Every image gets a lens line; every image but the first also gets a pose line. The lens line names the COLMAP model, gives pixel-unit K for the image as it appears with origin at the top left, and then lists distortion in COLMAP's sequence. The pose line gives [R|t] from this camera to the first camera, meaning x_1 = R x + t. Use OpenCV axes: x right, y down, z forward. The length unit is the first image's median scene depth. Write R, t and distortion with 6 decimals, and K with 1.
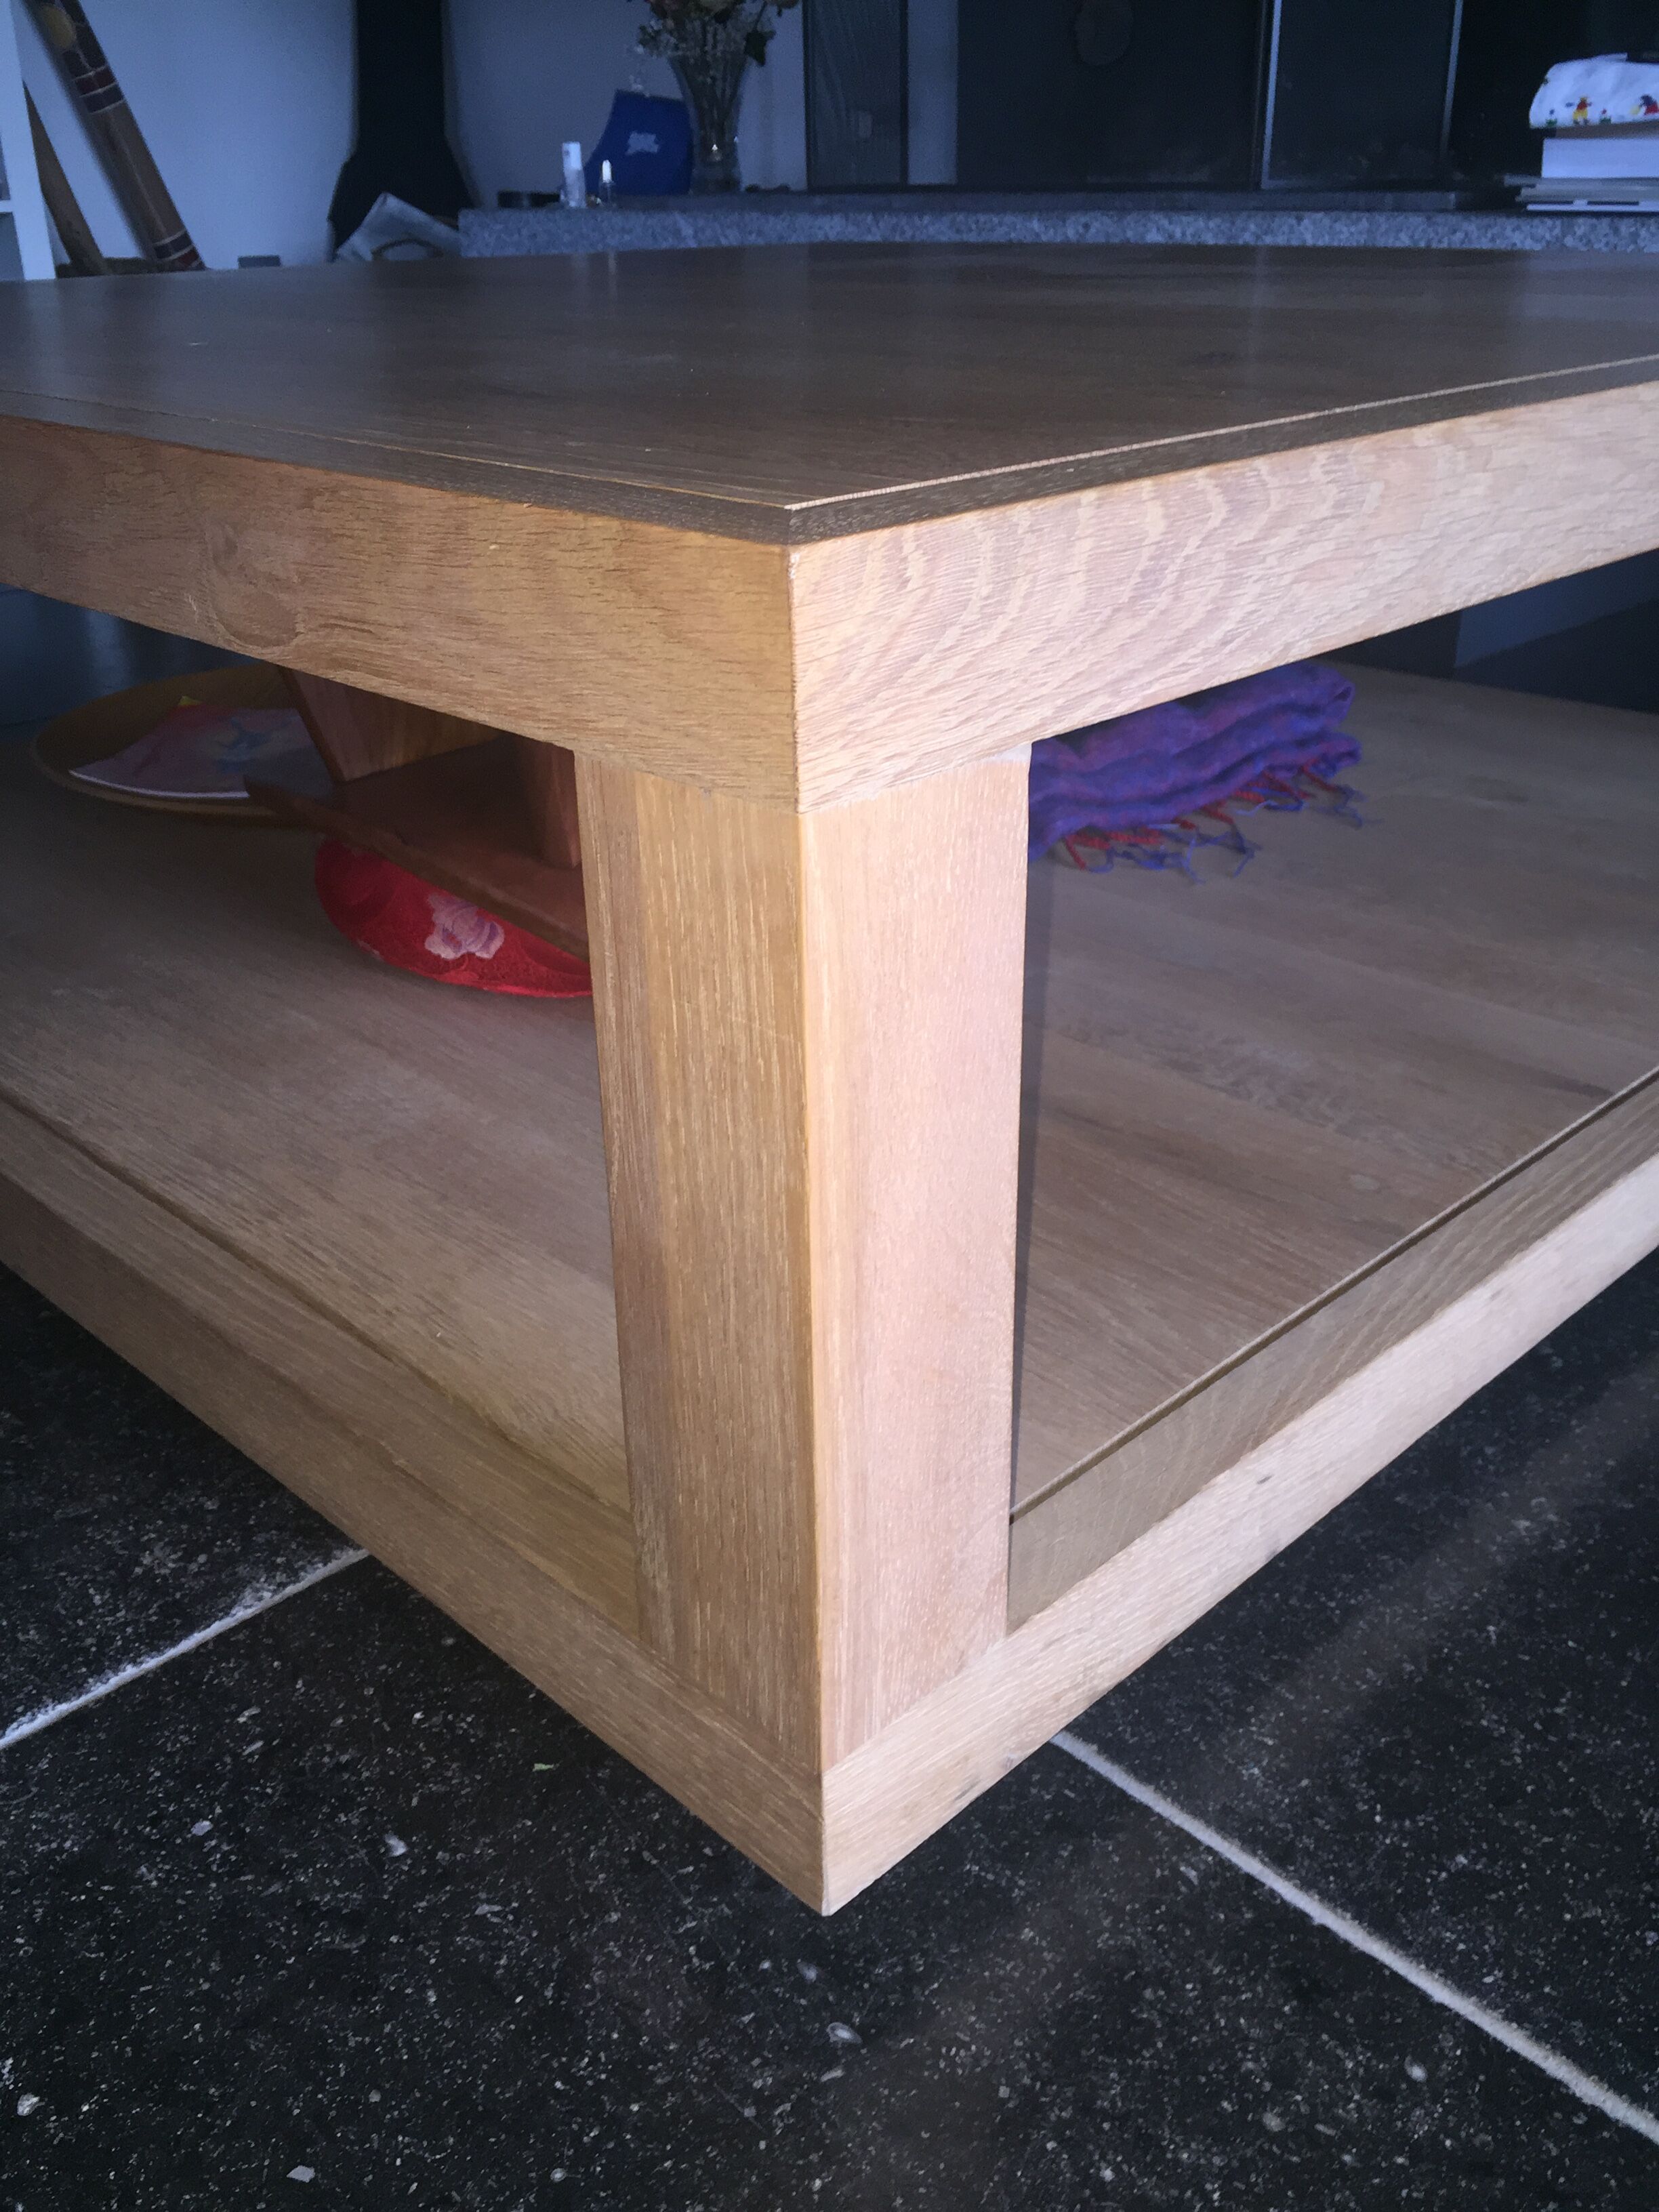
lens RADIAL K [[1913.5, 0, 820.4], [0, 1913.5, 1097.1], [0, 0, 1]] dist [0.075865, -0.098969]
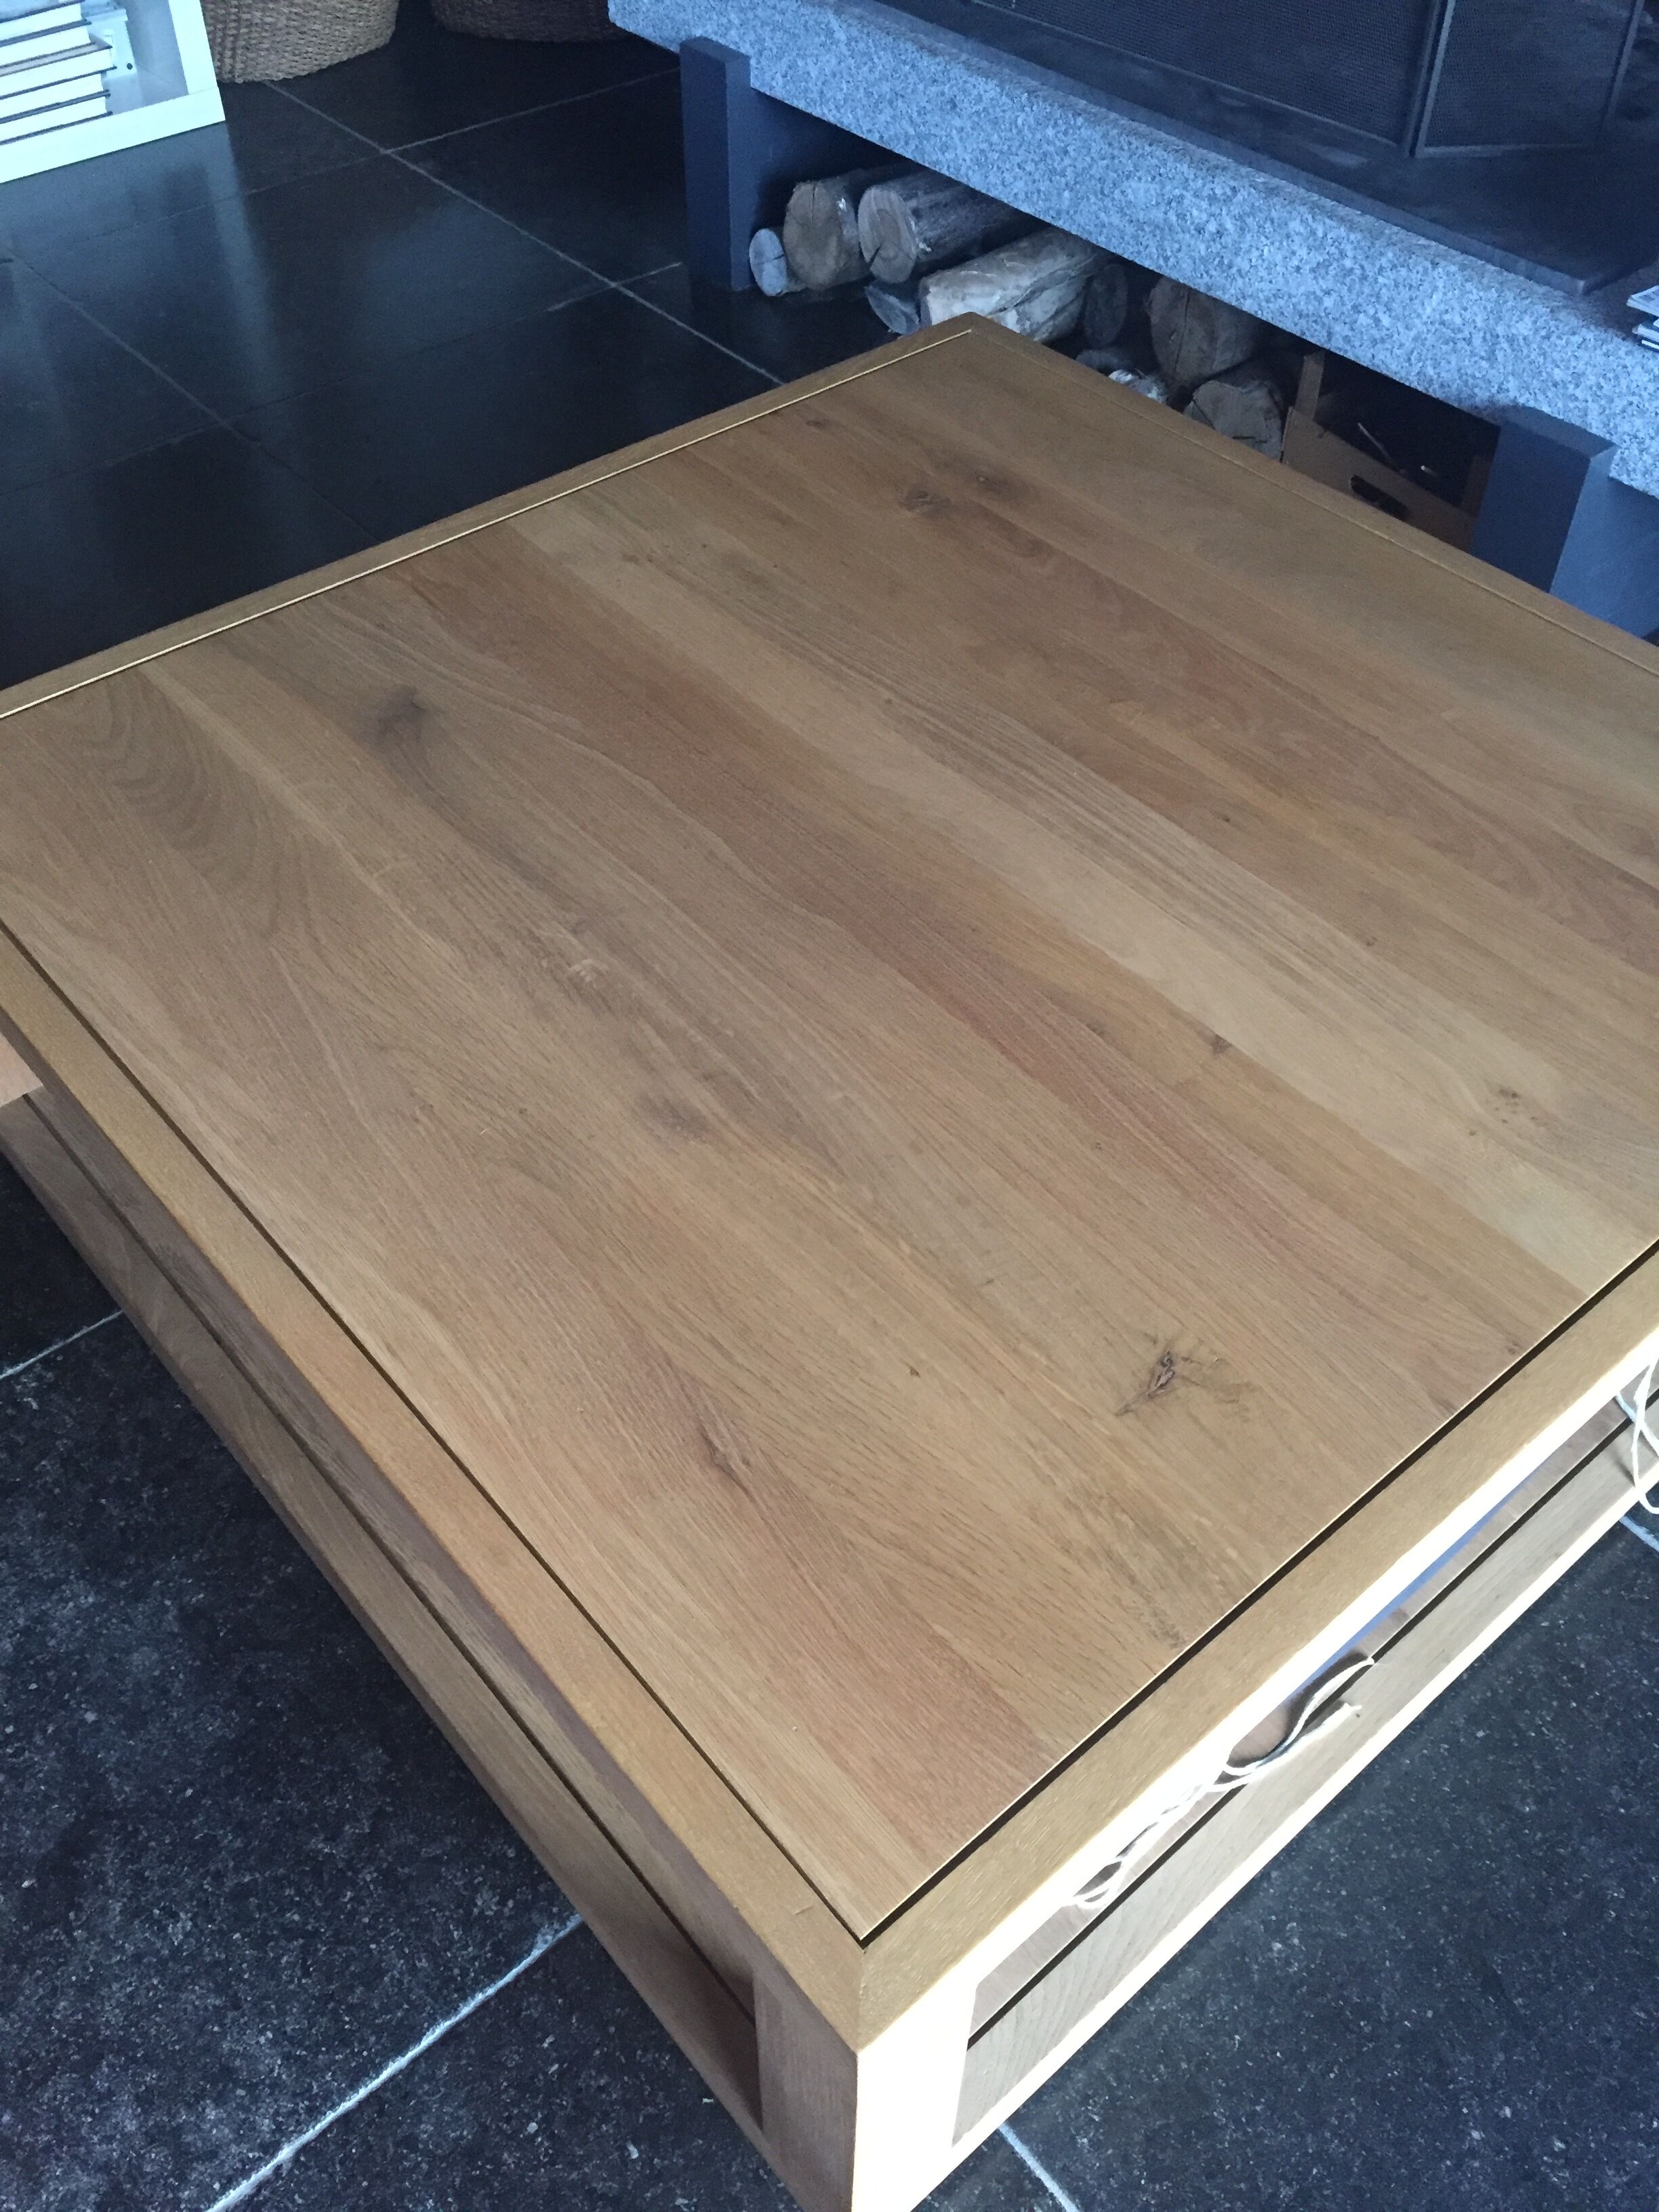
lens RADIAL K [[1913.5, 0, 828.4], [0, 1913.5, 1106.7], [0, 0, 1]] dist [0.075865, -0.098969]
pose [[0.997273, 0.064421, -0.036009, -0.019964], [-0.047465, 0.933484, 0.355465, -1.202258], [0.056513, -0.352786, 0.933996, -0.405549]]
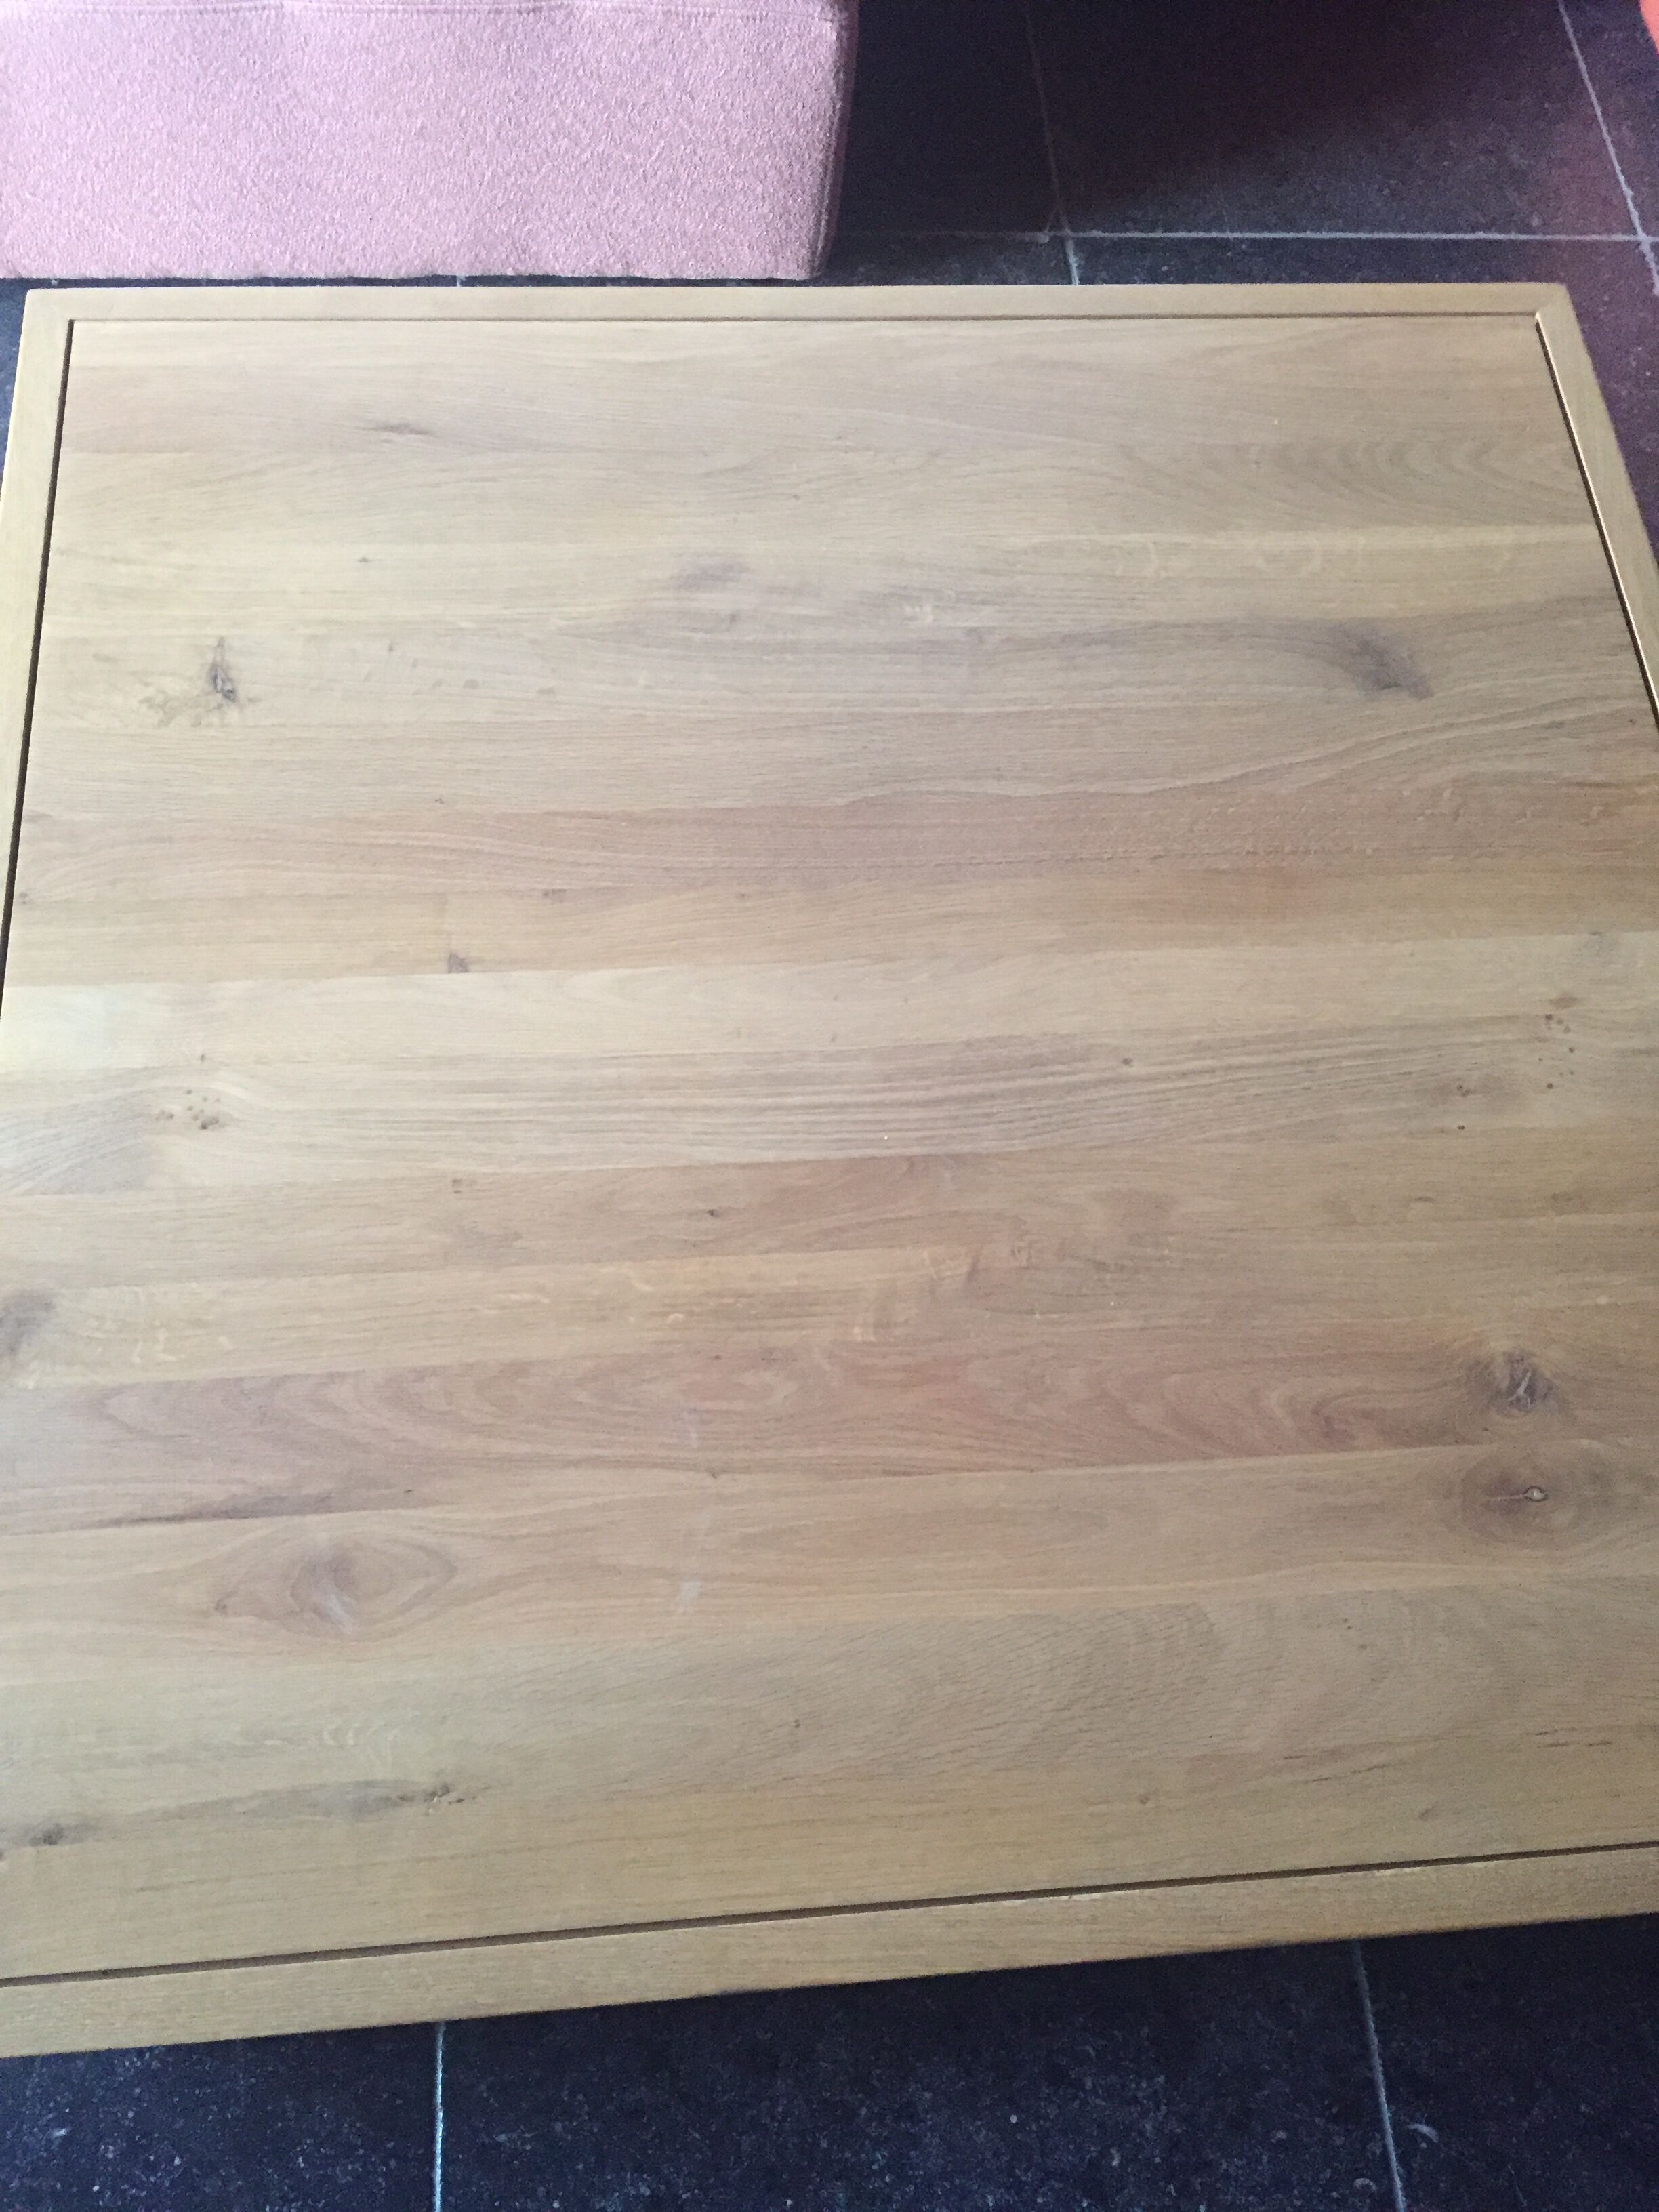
lens RADIAL K [[1913.5, 0, 825.6], [0, 1913.5, 1106.3], [0, 0, 1]] dist [0.075865, -0.098969]
pose [[-0.640931, 0.683956, -0.348441, 1.176429], [-0.393281, 0.097231, 0.914263, -2.979788], [0.659195, 0.723015, 0.206669, 2.149727]]
